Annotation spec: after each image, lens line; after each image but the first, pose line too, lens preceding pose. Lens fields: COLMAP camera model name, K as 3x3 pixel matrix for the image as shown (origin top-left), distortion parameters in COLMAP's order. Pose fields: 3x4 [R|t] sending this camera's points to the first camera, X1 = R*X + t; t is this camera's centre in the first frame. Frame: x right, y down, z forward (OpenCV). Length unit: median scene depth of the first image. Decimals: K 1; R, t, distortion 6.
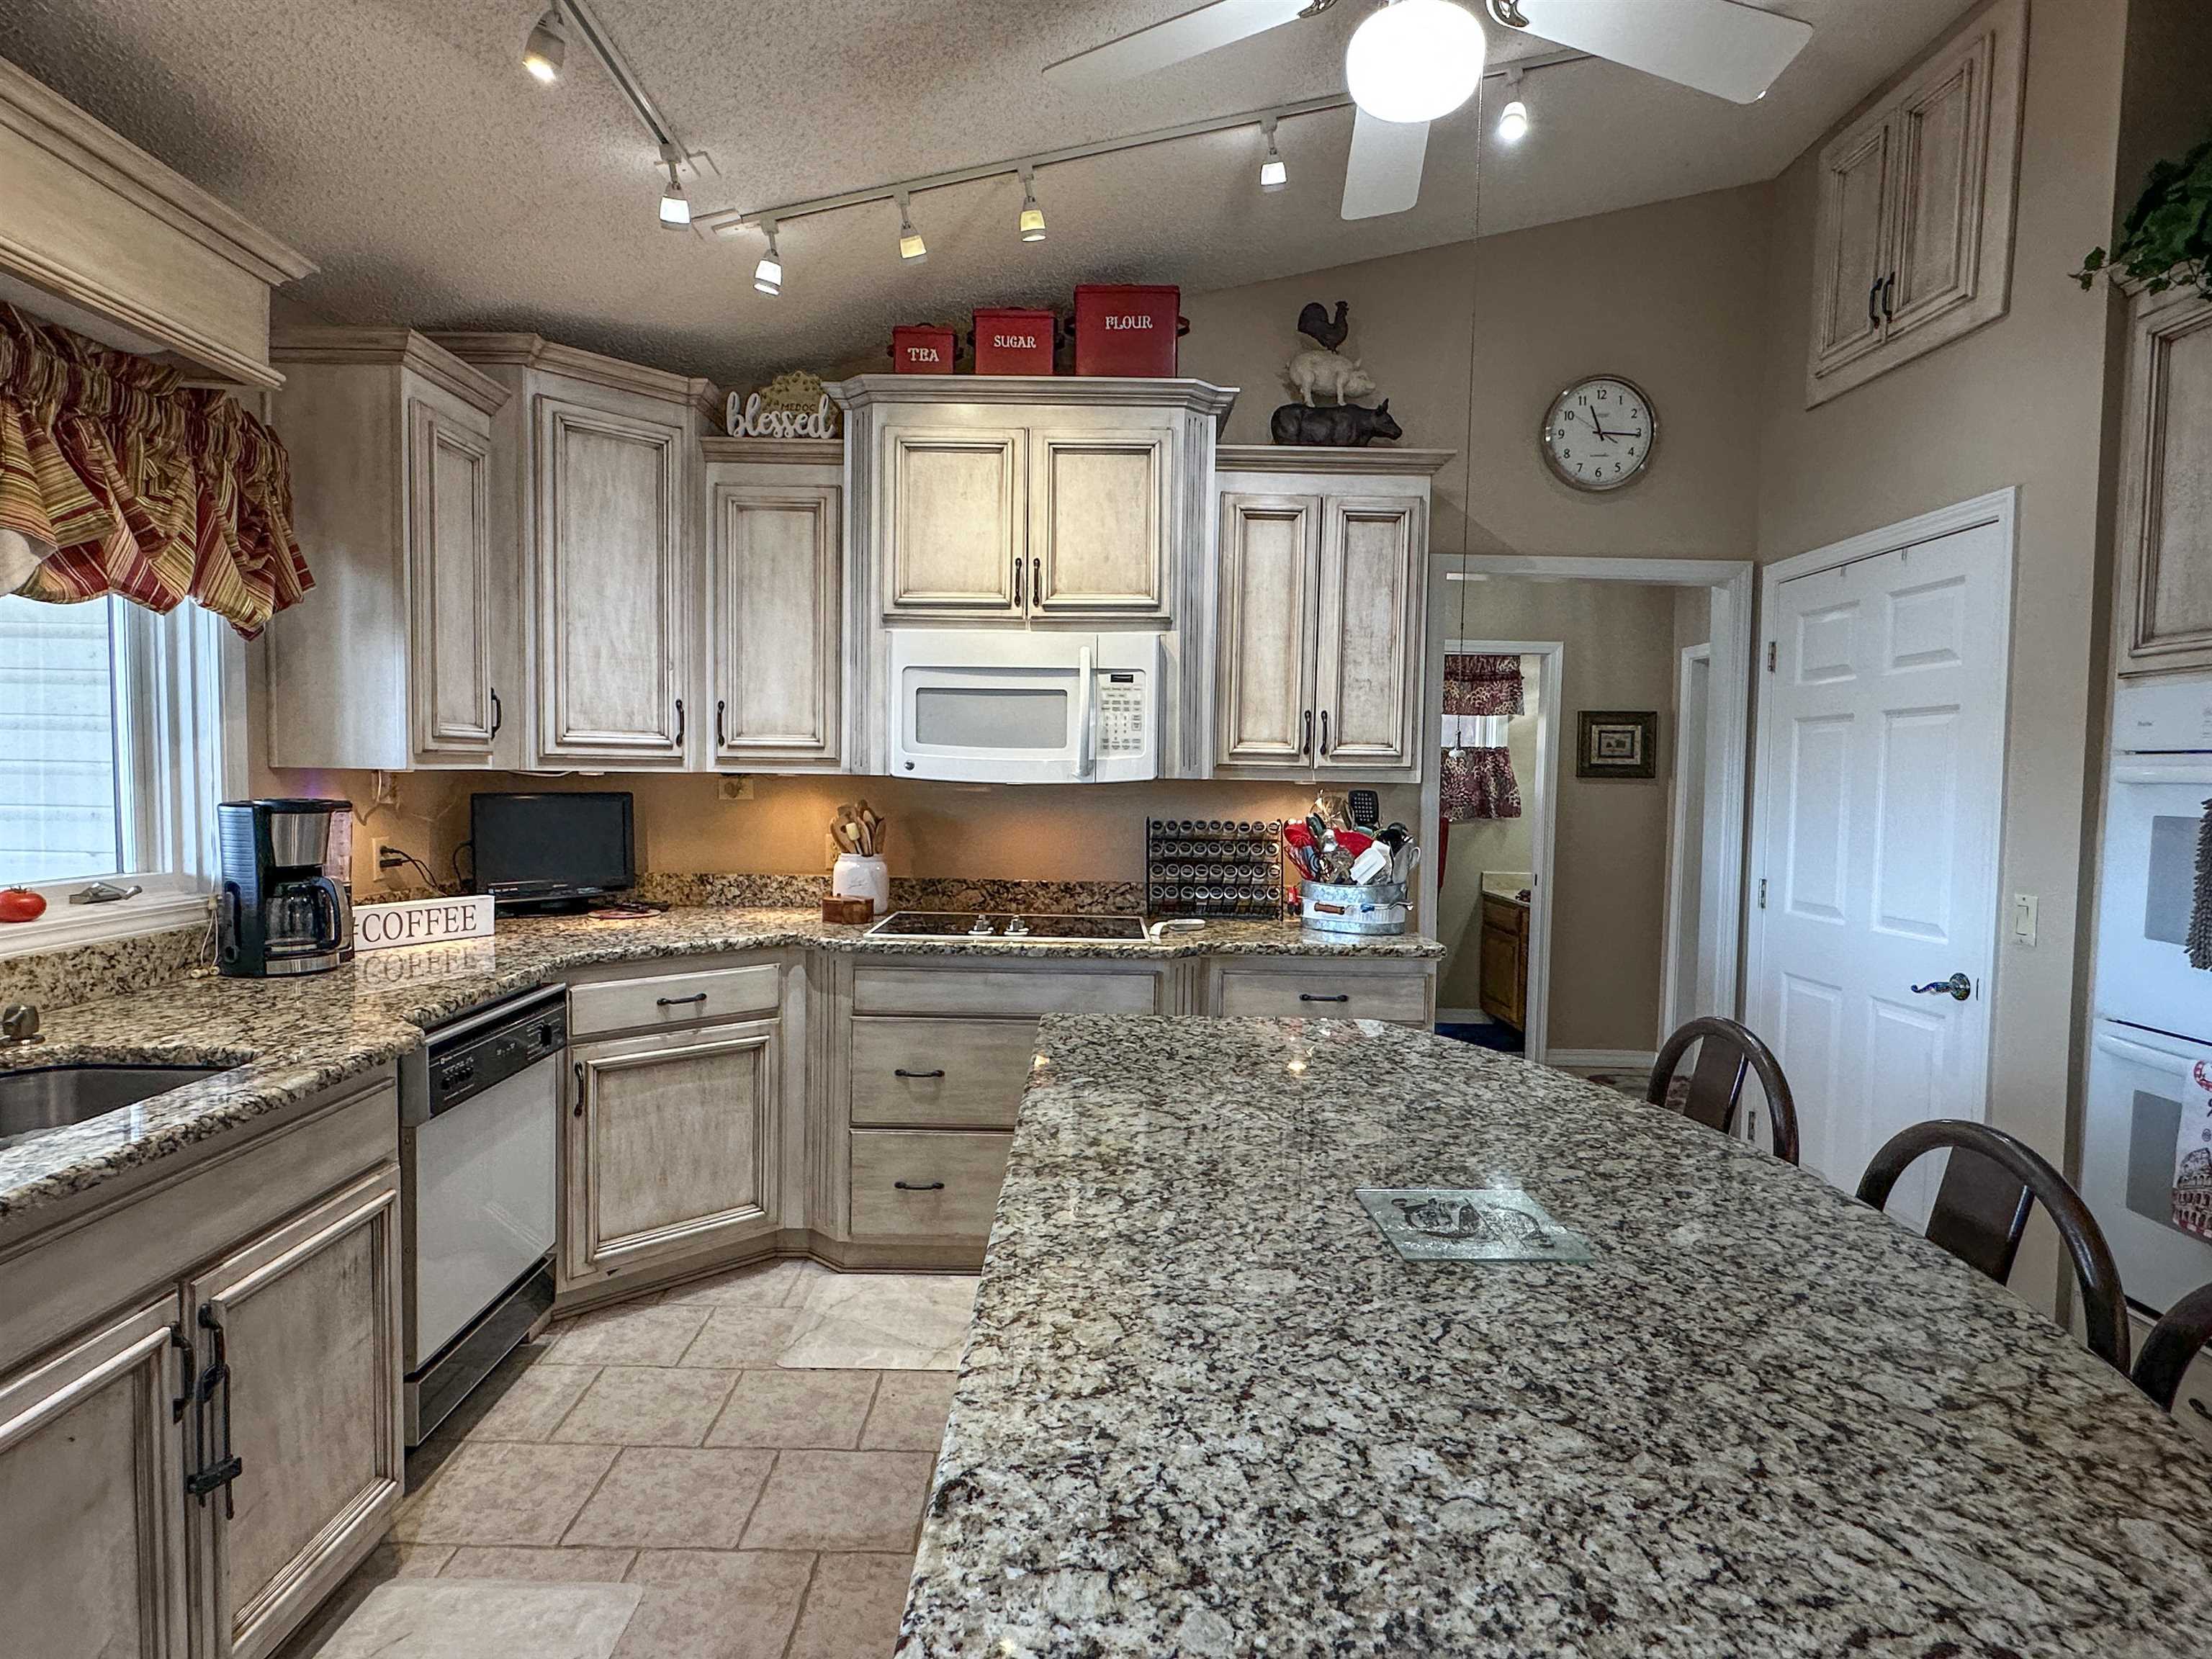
lens RADIAL K [[1196.0, 0, 1090.8], [0, 1196.0, 839.0], [0, 0, 1]] dist [0.001643, 0.000446]
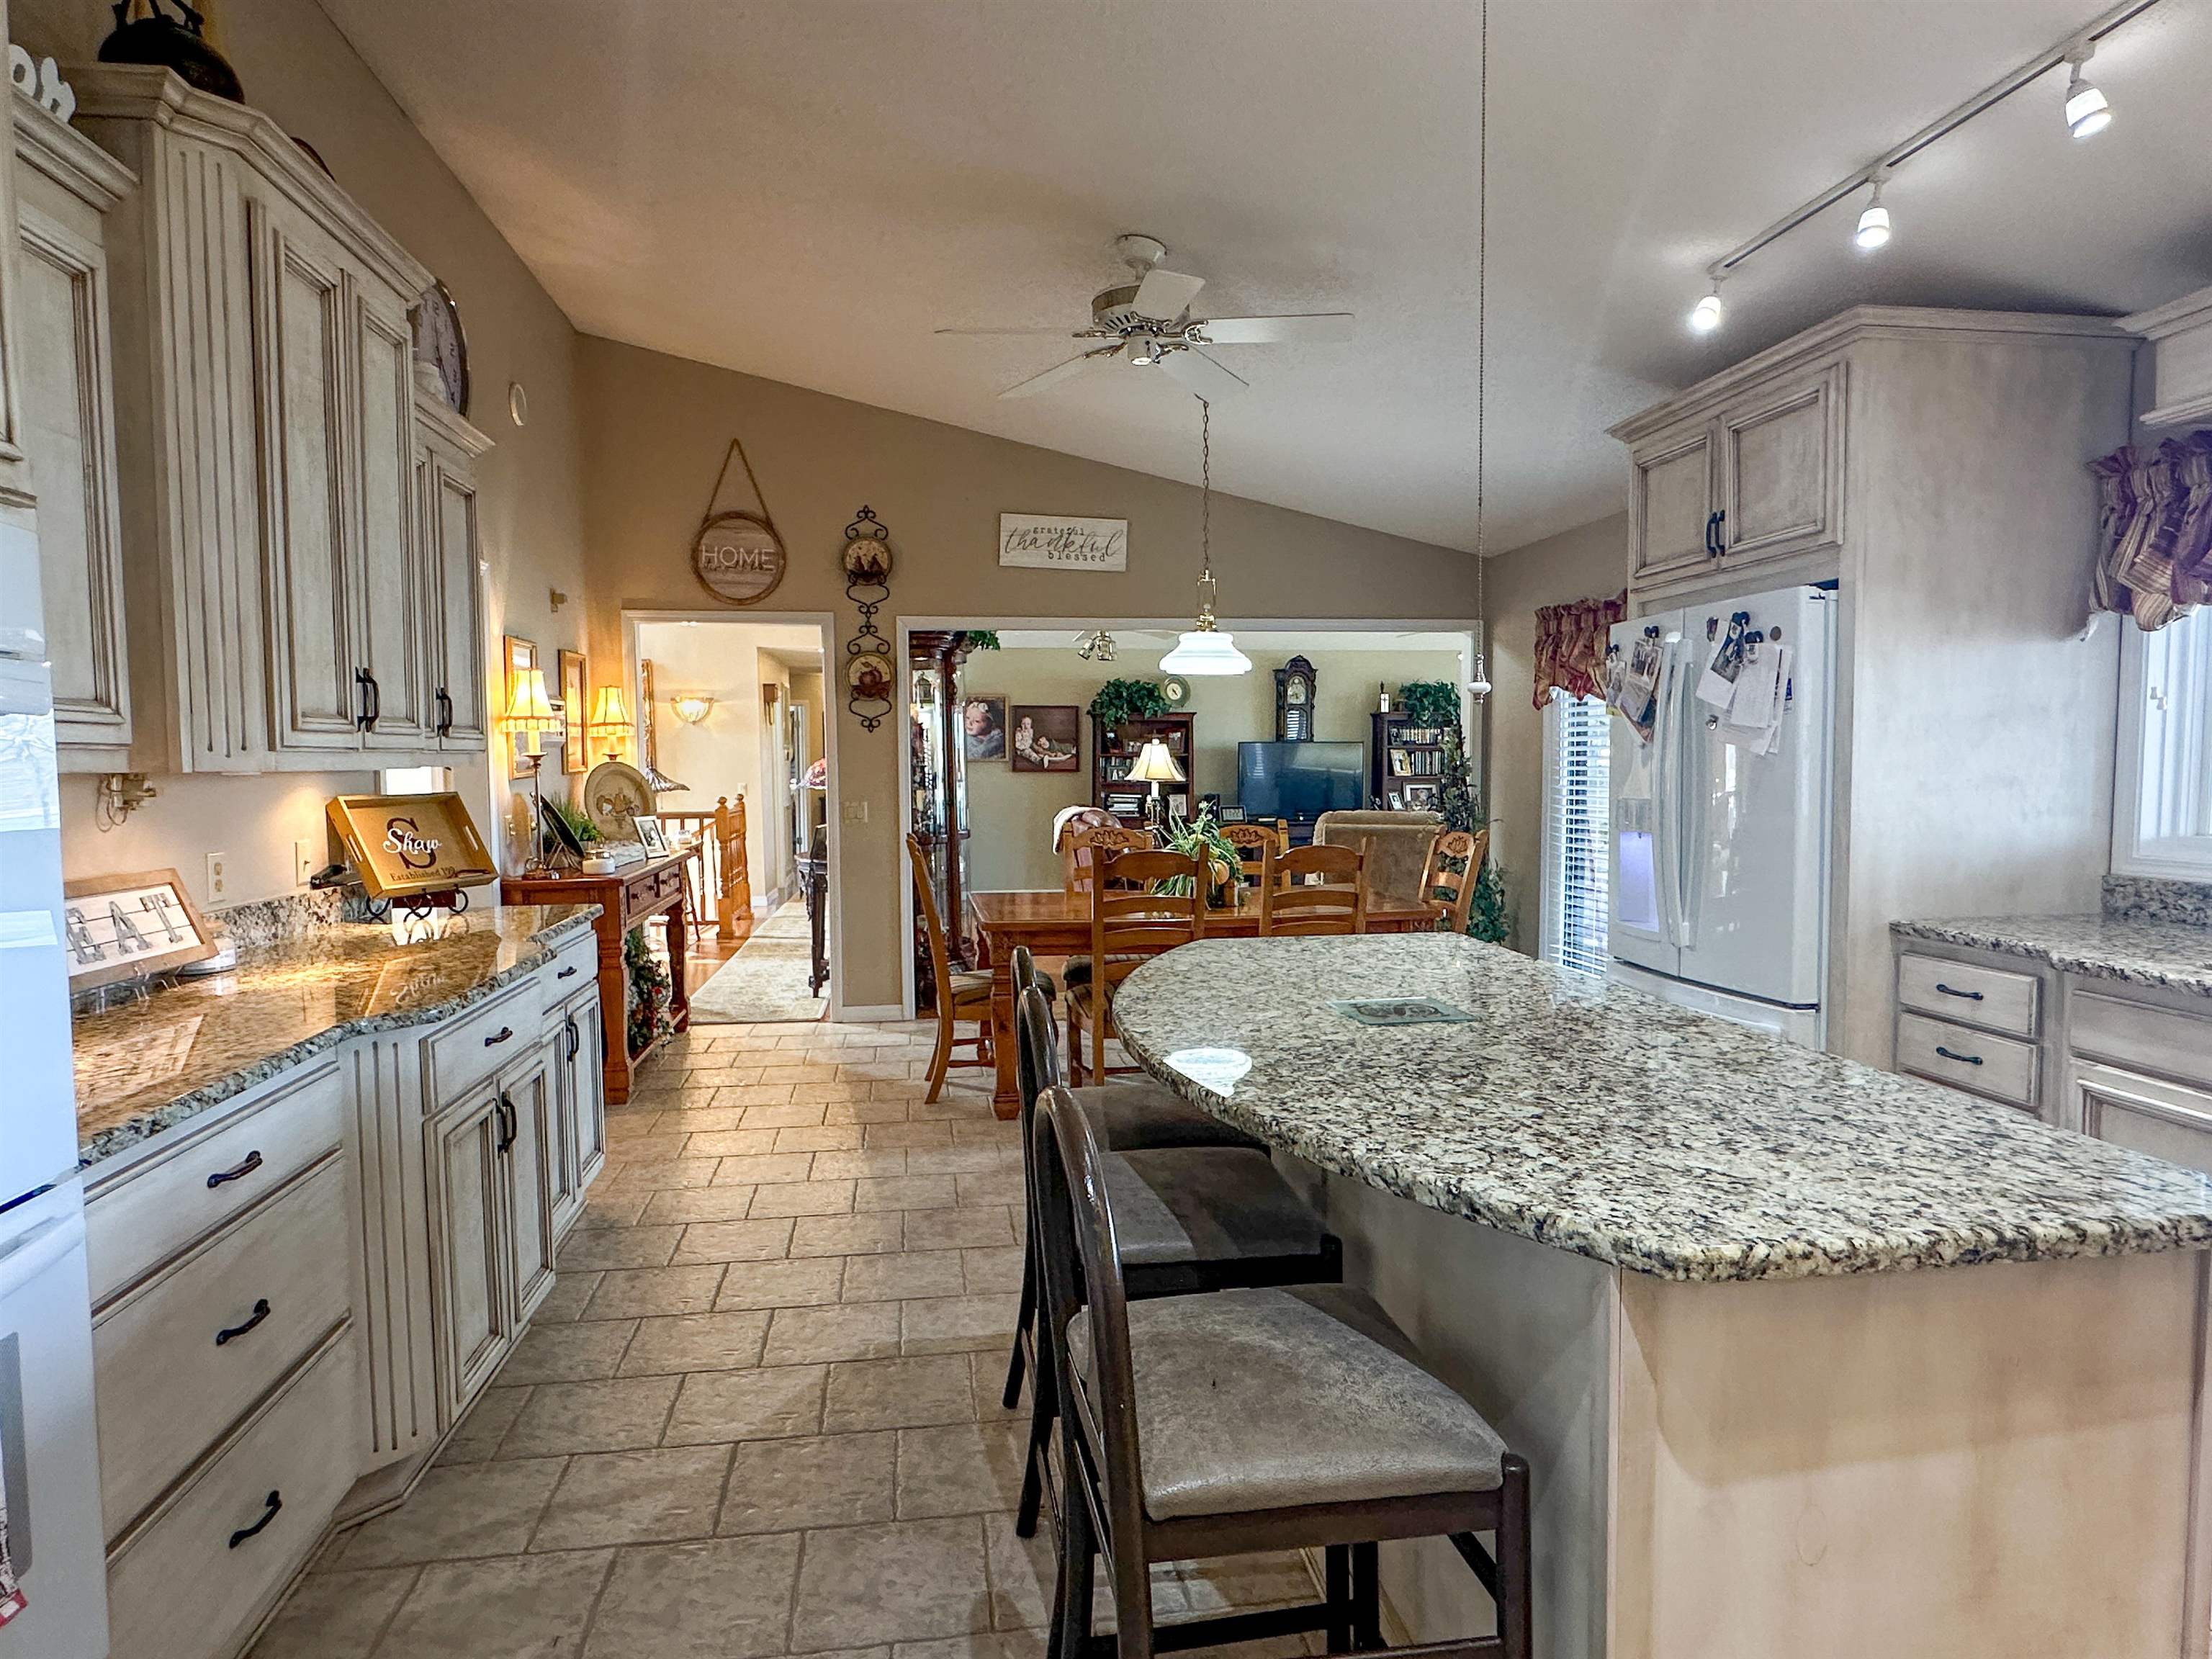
lens RADIAL K [[1261.7, 0, 1106.0], [0, 1261.7, 829.5], [0, 0, 1]] dist [-0.001158, -0.000938]
pose [[-0.989984, -0.004650, -0.141102, 0.383428], [-0.020229, 0.993816, 0.109177, -0.039350], [0.139722, 0.110938, -0.983957, 1.046918]]
